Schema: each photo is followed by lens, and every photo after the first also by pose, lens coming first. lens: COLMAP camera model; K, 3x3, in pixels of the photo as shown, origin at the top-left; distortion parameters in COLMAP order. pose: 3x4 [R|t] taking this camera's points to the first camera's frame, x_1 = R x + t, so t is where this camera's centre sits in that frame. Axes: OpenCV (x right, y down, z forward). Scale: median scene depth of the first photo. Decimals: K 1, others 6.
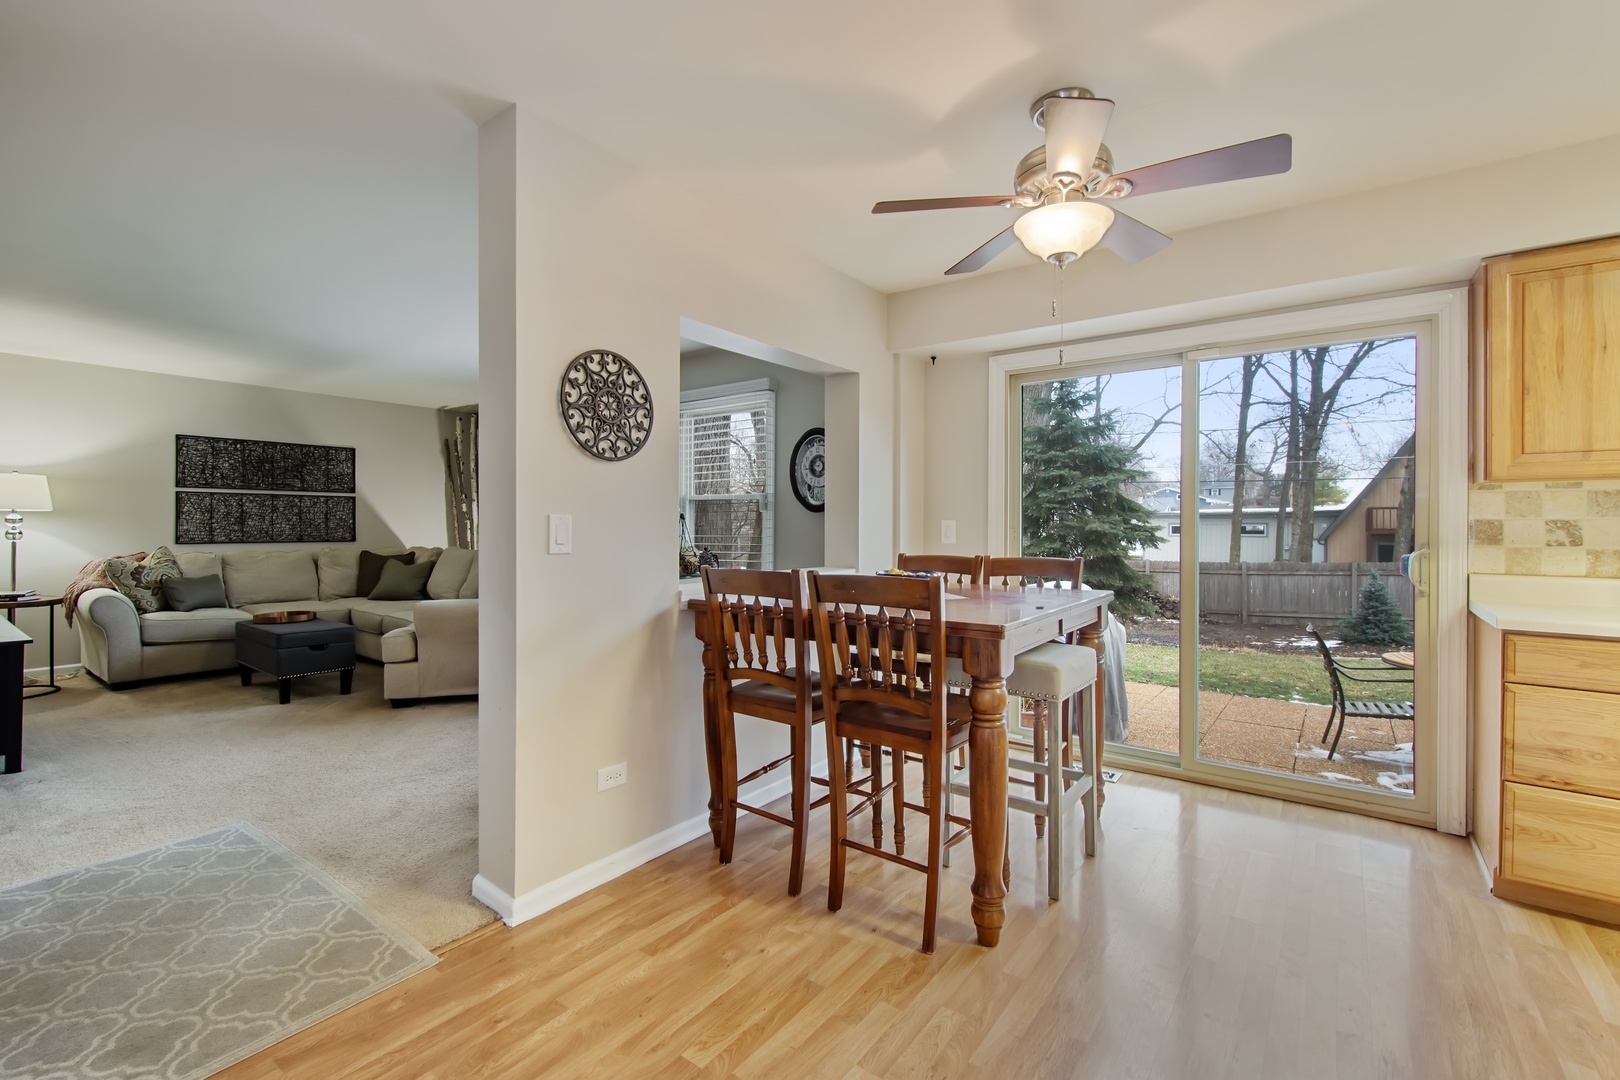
lens RADIAL K [[701.4, 0, 817.4], [0, 701.4, 525.2], [0, 0, 1]] dist [0.003619, -0.006218]
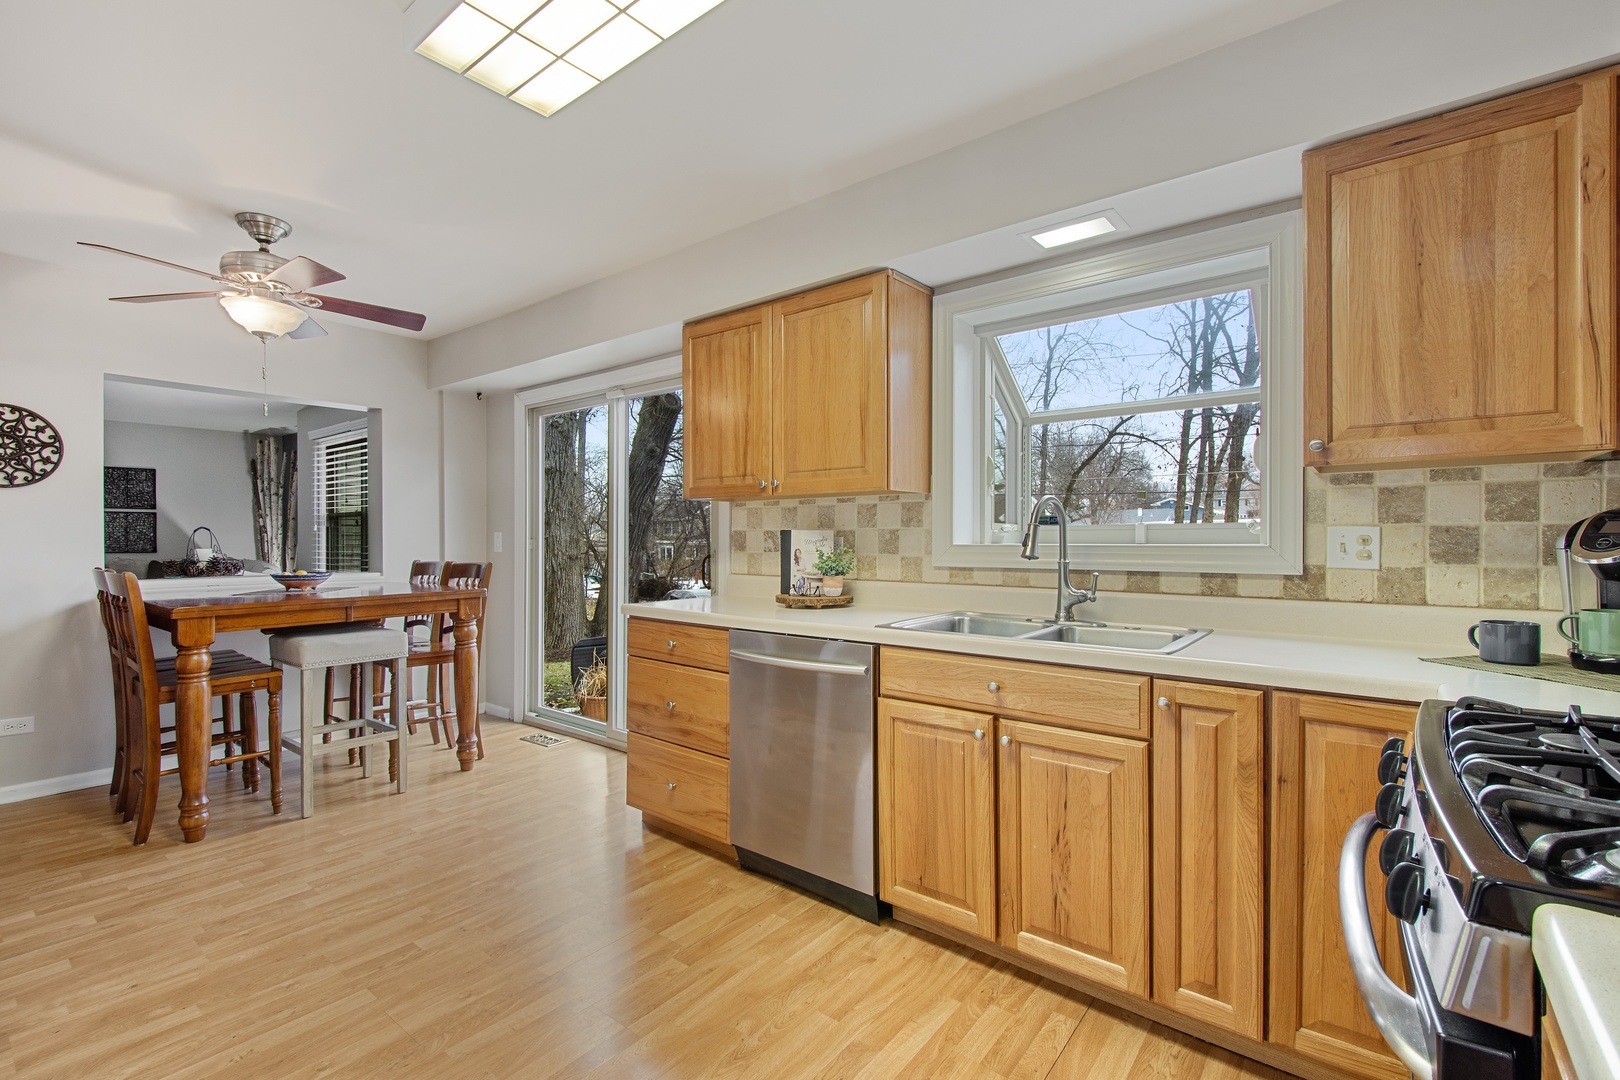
lens RADIAL K [[710.3, 0, 809.7], [0, 710.3, 546.3], [0, 0, 1]] dist [-0.000318, -0.000124]
pose [[0.999324, -0.001537, -0.036732, 0.588311], [0.001961, 0.999932, 0.011507, 0.003139], [0.036712, -0.011571, 0.999259, -0.130281]]
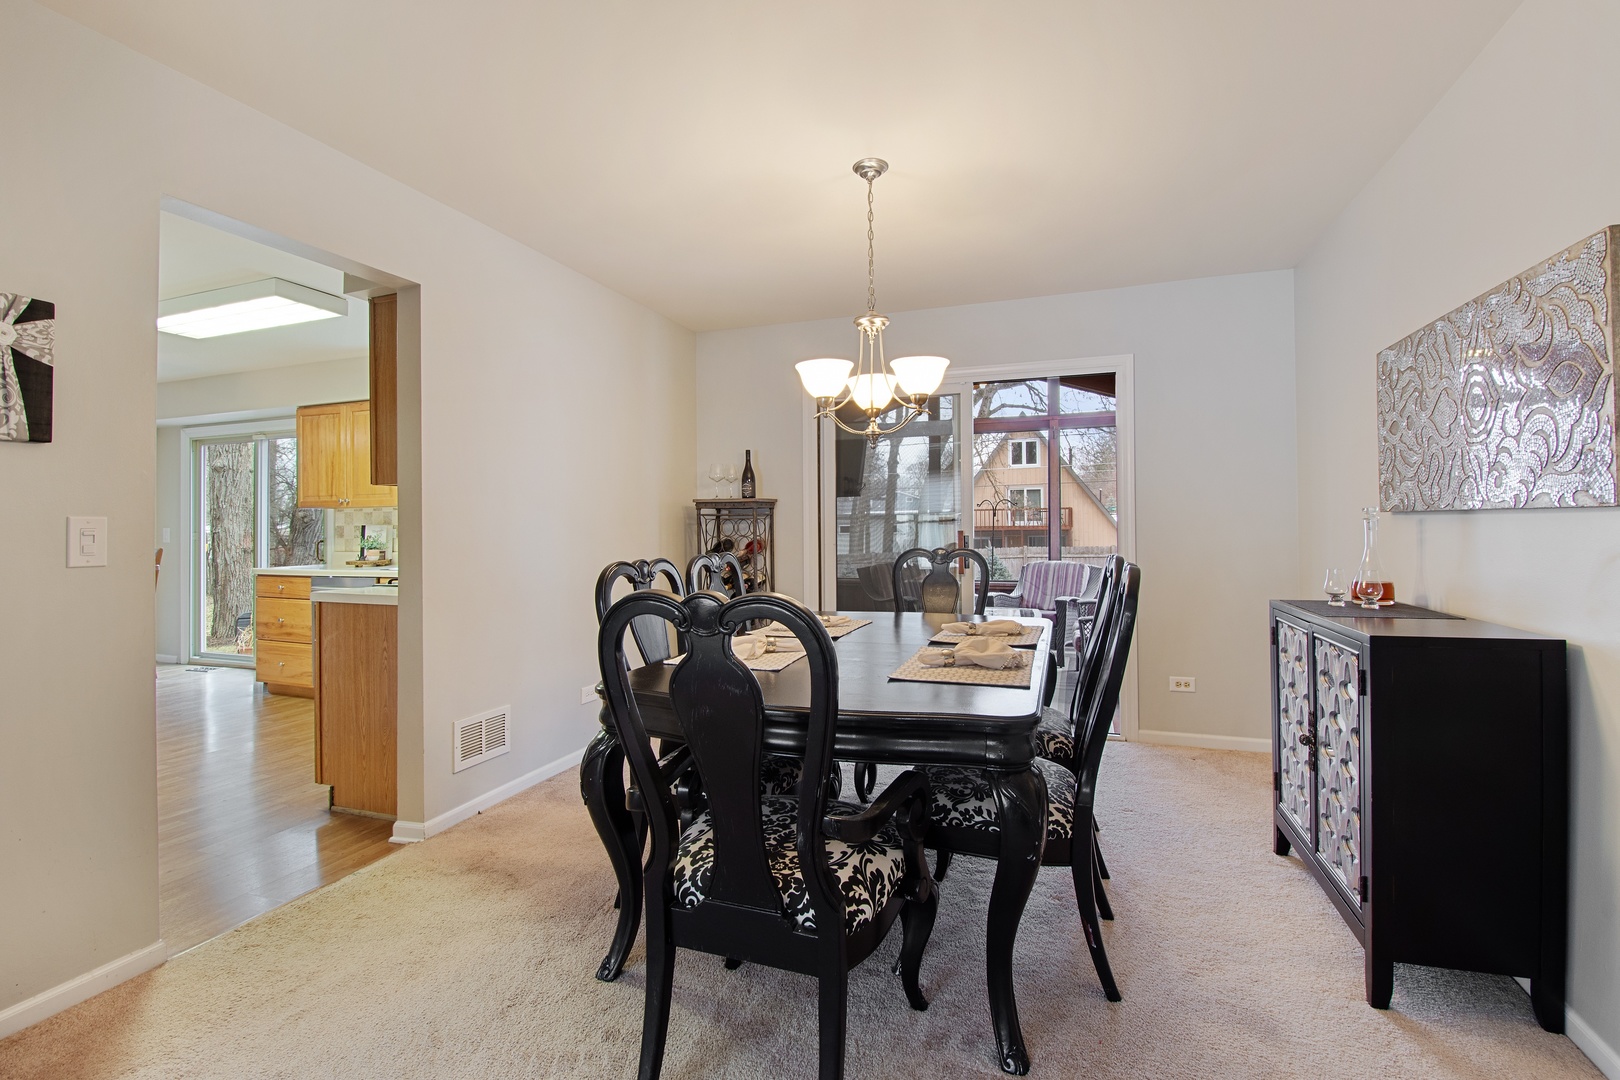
lens RADIAL K [[722.7, 0, 811.5], [0, 722.7, 526.4], [0, 0, 1]] dist [0.000615, -0.016061]
pose [[0.958558, -0.009342, 0.284745, 0.882733], [0.010602, 0.999940, -0.002882, 0.008065], [-0.284701, 0.005782, 0.958599, -0.759529]]
